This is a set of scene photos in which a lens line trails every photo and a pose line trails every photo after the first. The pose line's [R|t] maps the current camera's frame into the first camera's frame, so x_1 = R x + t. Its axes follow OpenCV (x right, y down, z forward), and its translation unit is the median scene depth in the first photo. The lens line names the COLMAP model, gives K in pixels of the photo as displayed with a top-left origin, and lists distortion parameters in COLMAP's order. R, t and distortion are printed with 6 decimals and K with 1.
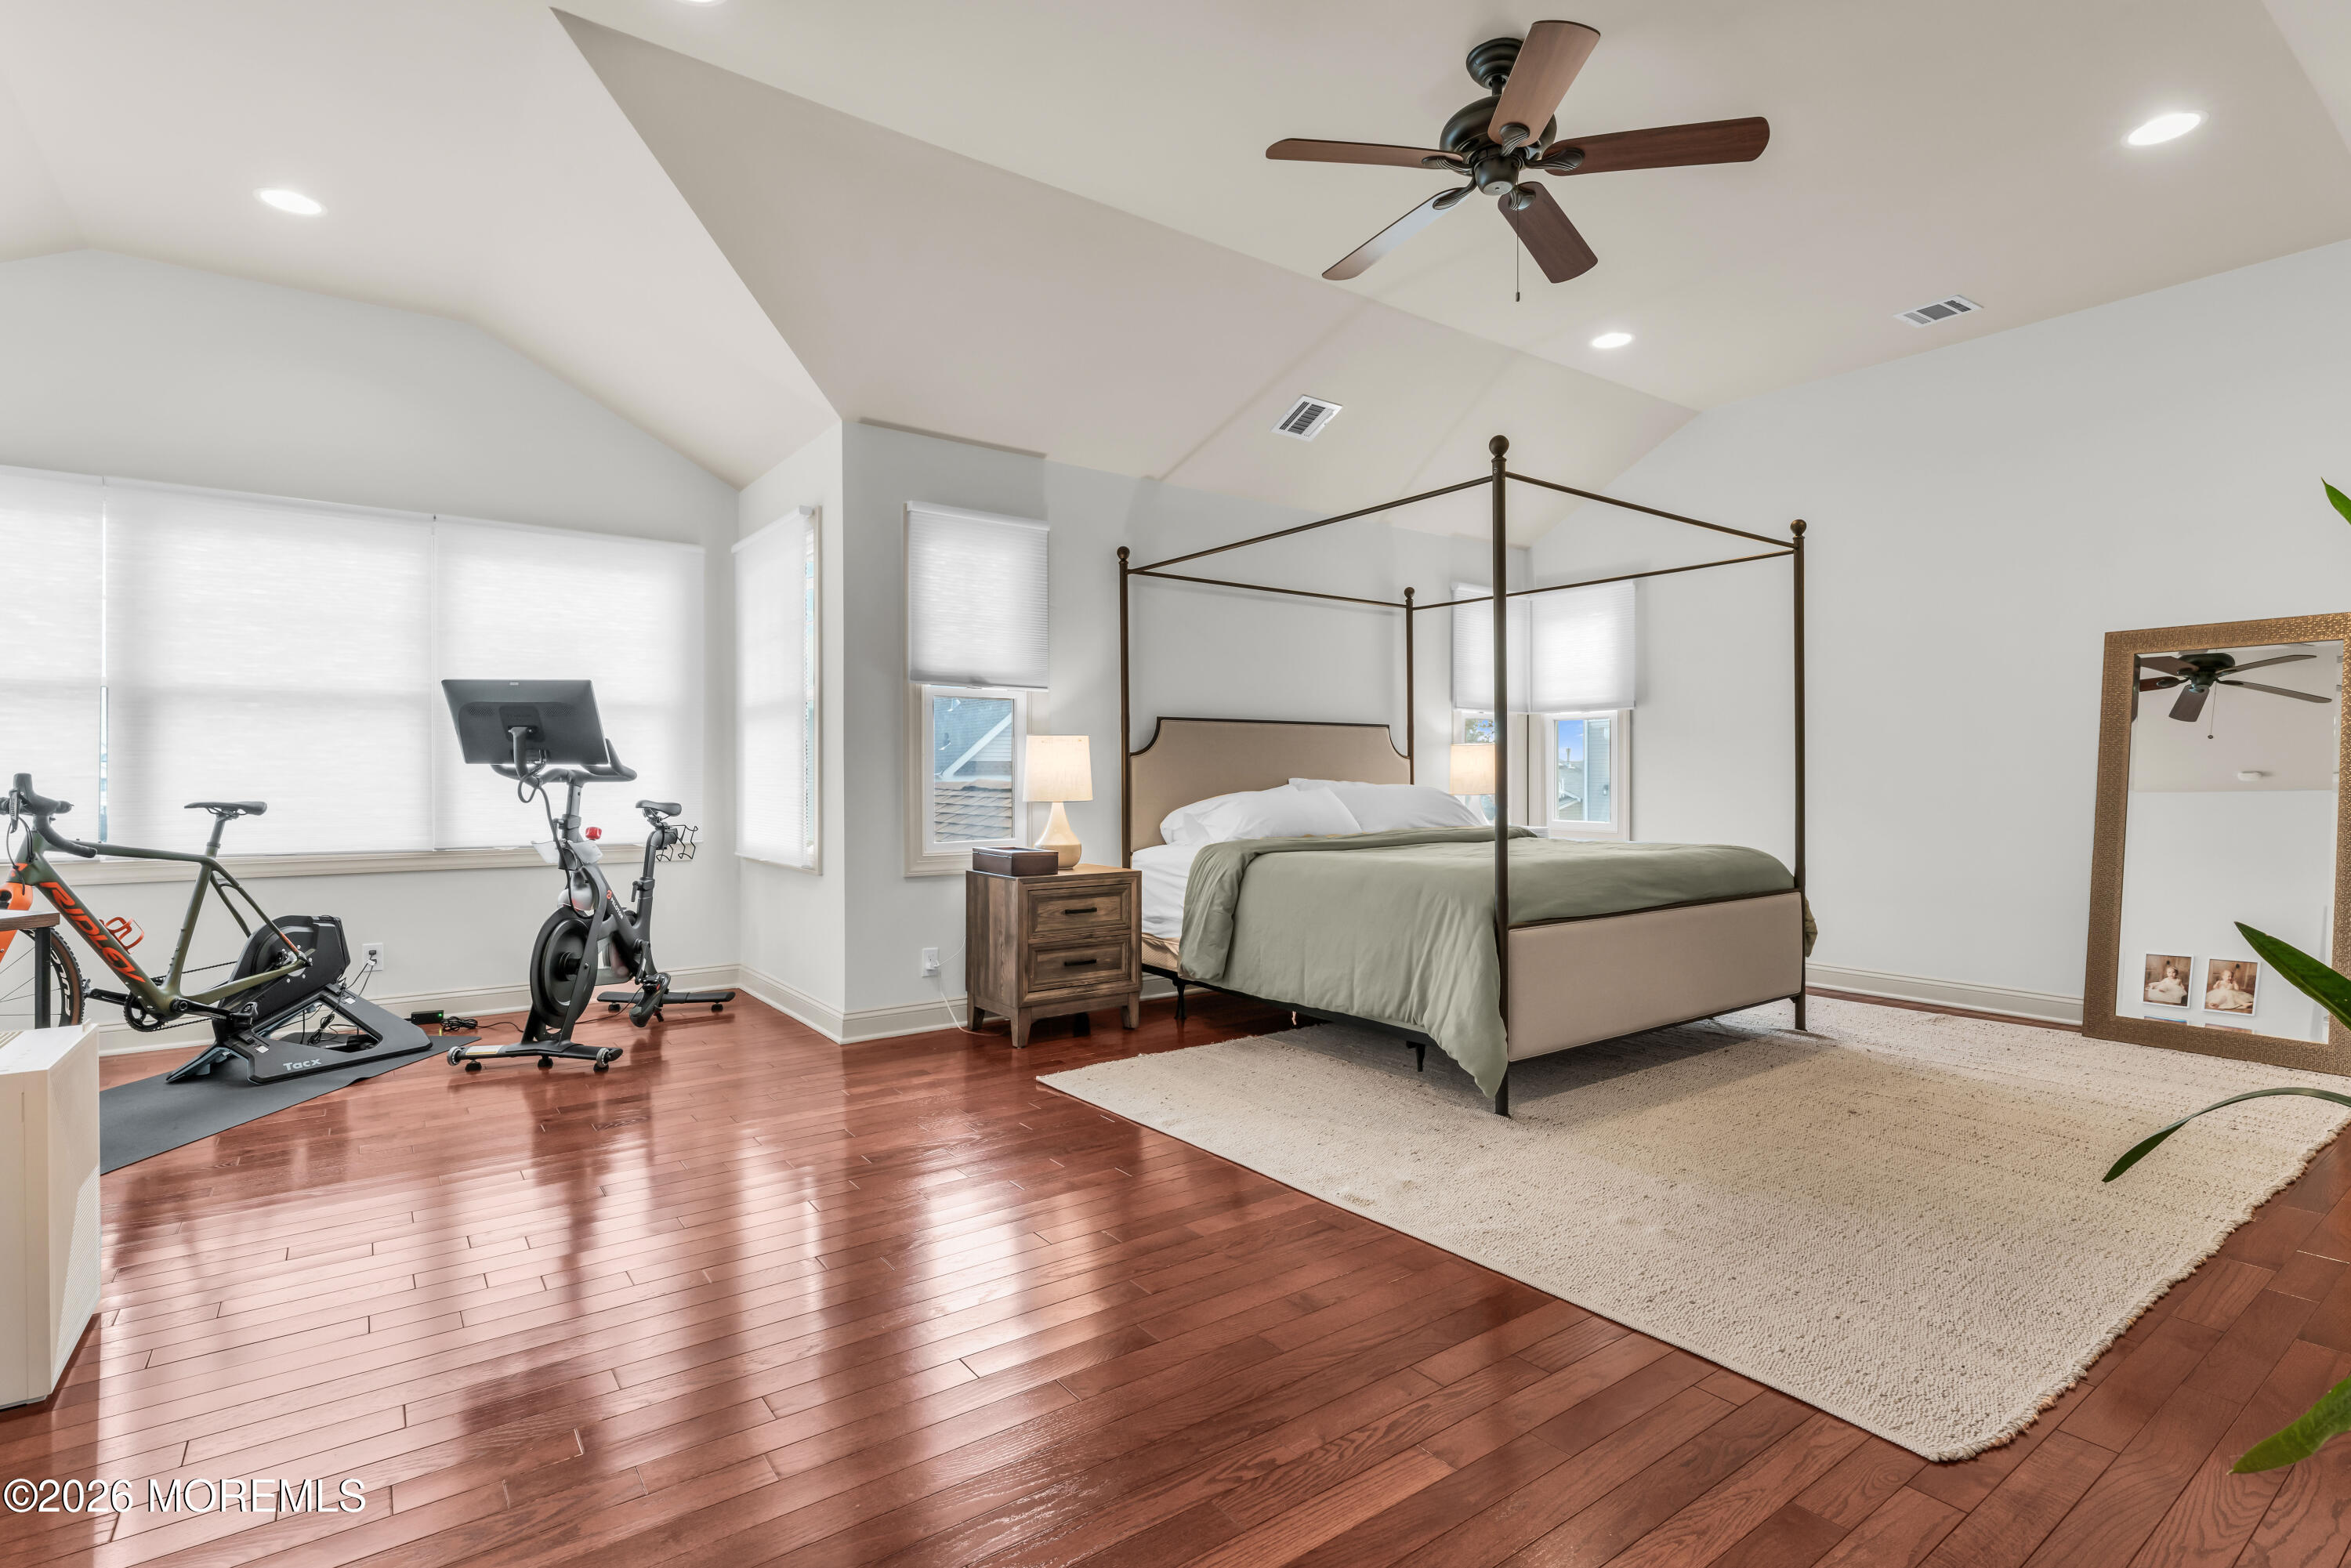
lens RADIAL K [[1126.4, 0, 1173.5], [0, 1126.4, 781.4], [0, 0, 1]] dist [-0.001688, 0.000552]
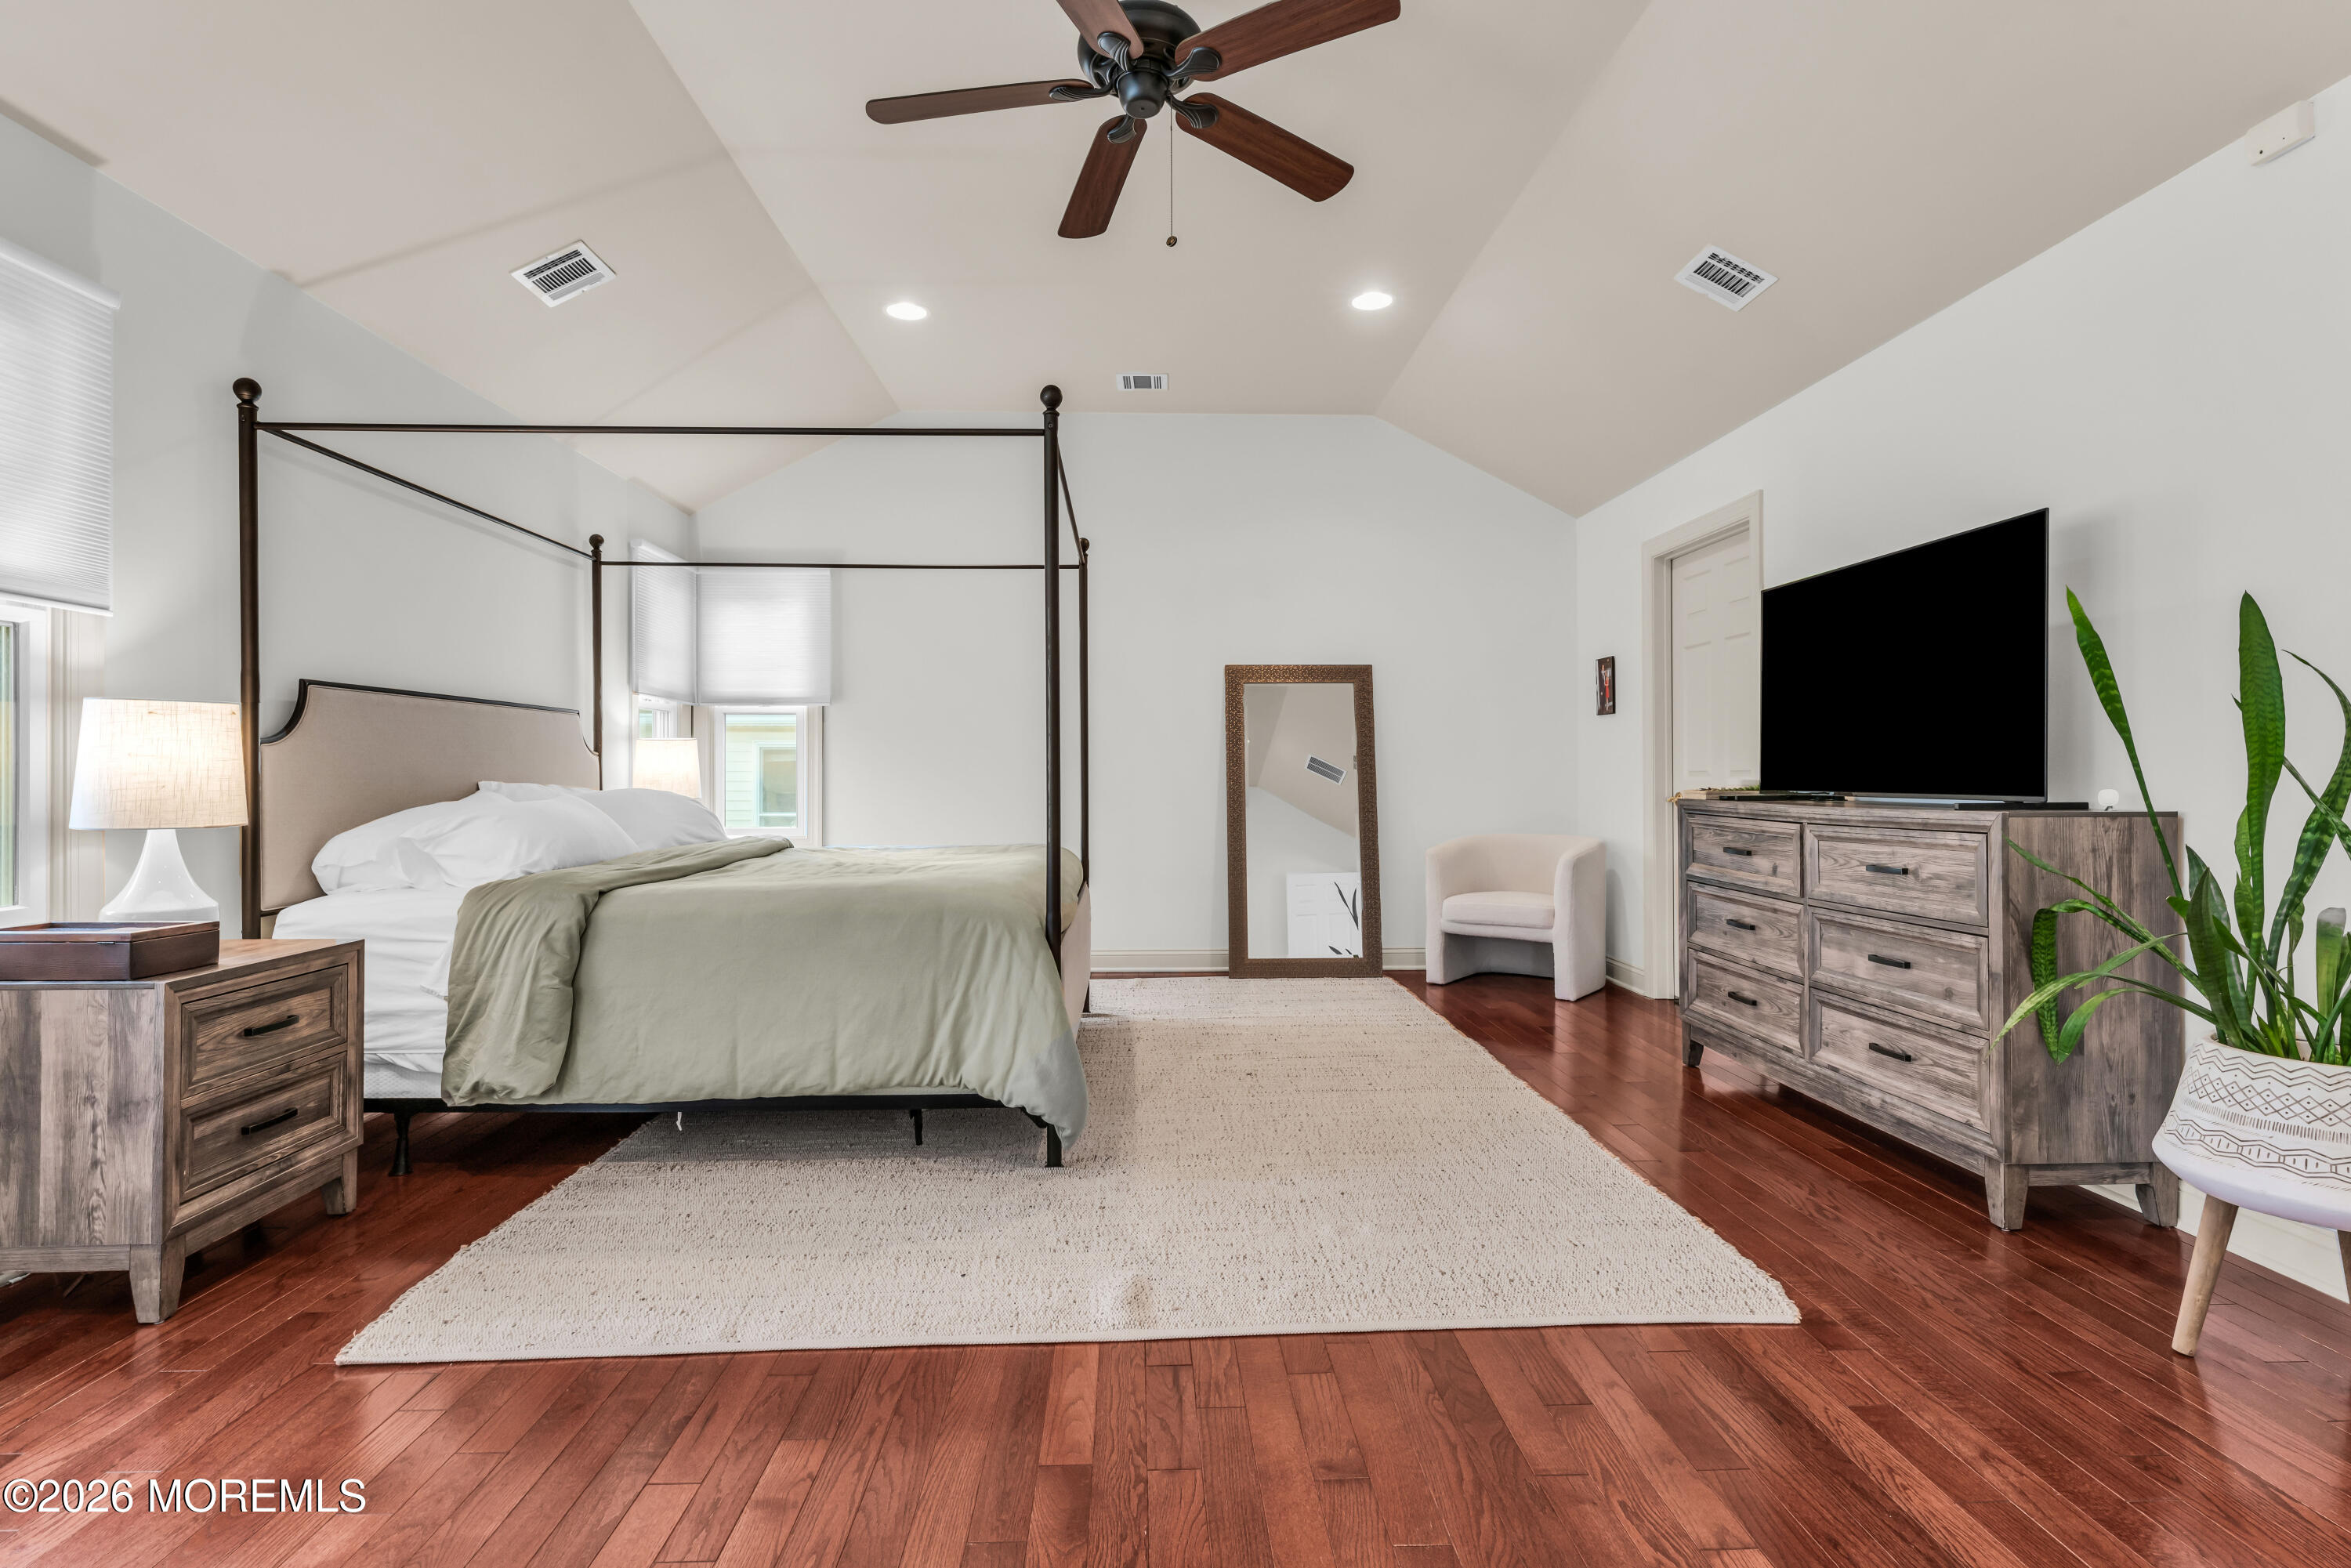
lens RADIAL K [[1120.5, 0, 1173.8], [0, 1120.5, 766.1], [0, 0, 1]] dist [0.001473, -0.001211]
pose [[0.564136, 0.004789, 0.825668, -0.287251], [0.007399, 0.999914, -0.010855, -0.001676], [-0.825649, 0.012233, 0.564052, 0.334868]]
